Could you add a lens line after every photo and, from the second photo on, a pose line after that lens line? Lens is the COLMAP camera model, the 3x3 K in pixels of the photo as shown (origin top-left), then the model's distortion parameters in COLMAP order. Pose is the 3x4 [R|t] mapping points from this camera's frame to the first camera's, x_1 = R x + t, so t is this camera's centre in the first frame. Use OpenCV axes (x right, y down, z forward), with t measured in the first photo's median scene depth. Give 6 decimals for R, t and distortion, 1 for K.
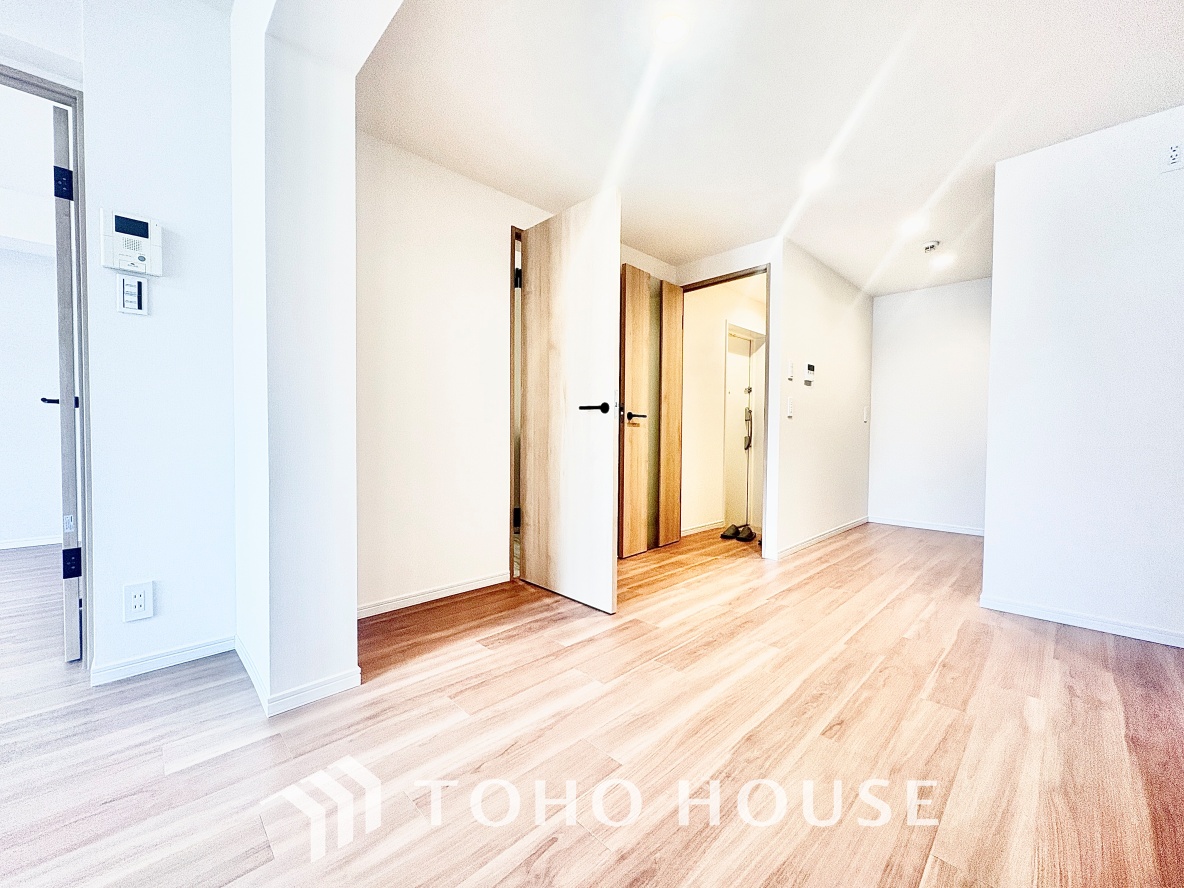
lens RADIAL K [[472.7, 0, 591.8], [0, 472.7, 443.3], [0, 0, 1]] dist [-0.000345, 0.001926]
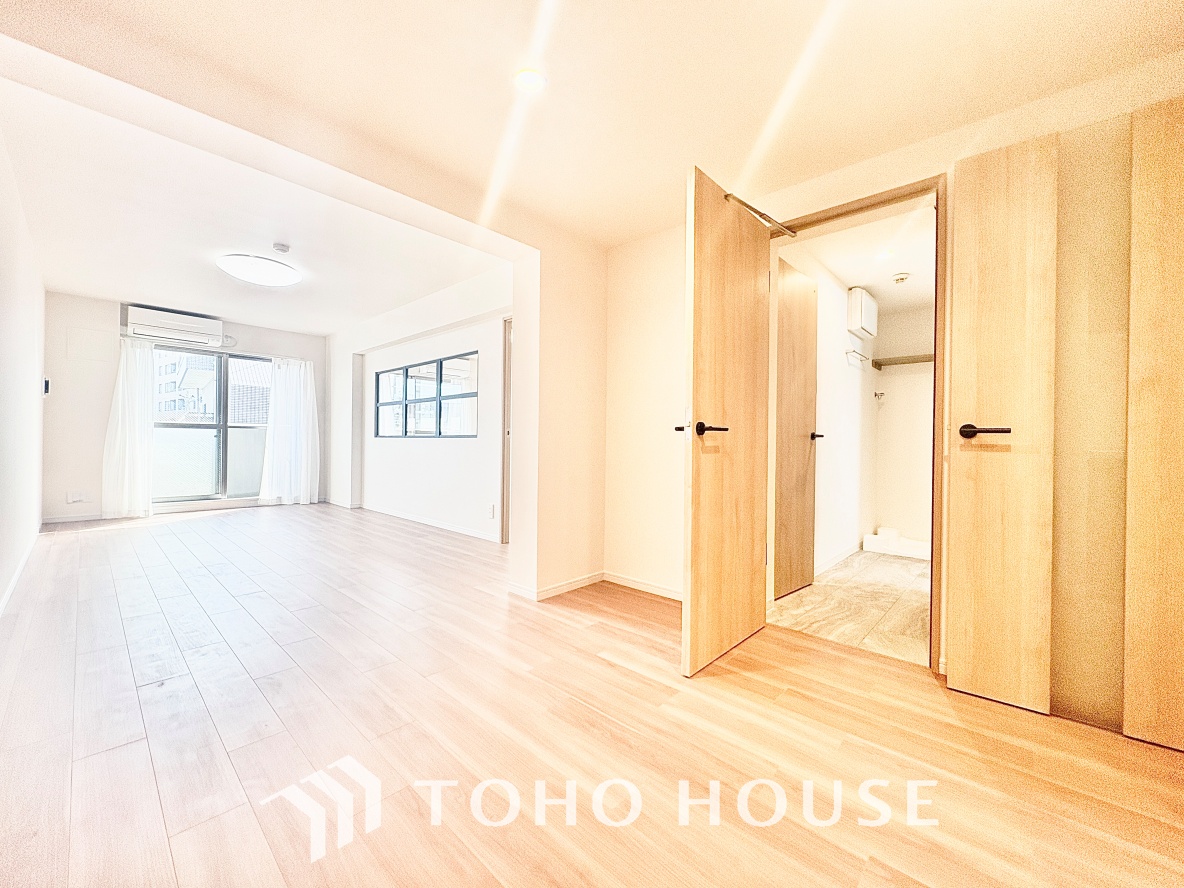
lens RADIAL K [[472.7, 0, 592.2], [0, 472.7, 439.0], [0, 0, 1]] dist [-0.000345, 0.001926]
pose [[0.045700, -0.016165, -0.998824, 0.965998], [-0.037649, 0.999131, -0.017892, -0.036999], [0.998246, 0.038422, 0.045051, 0.870193]]
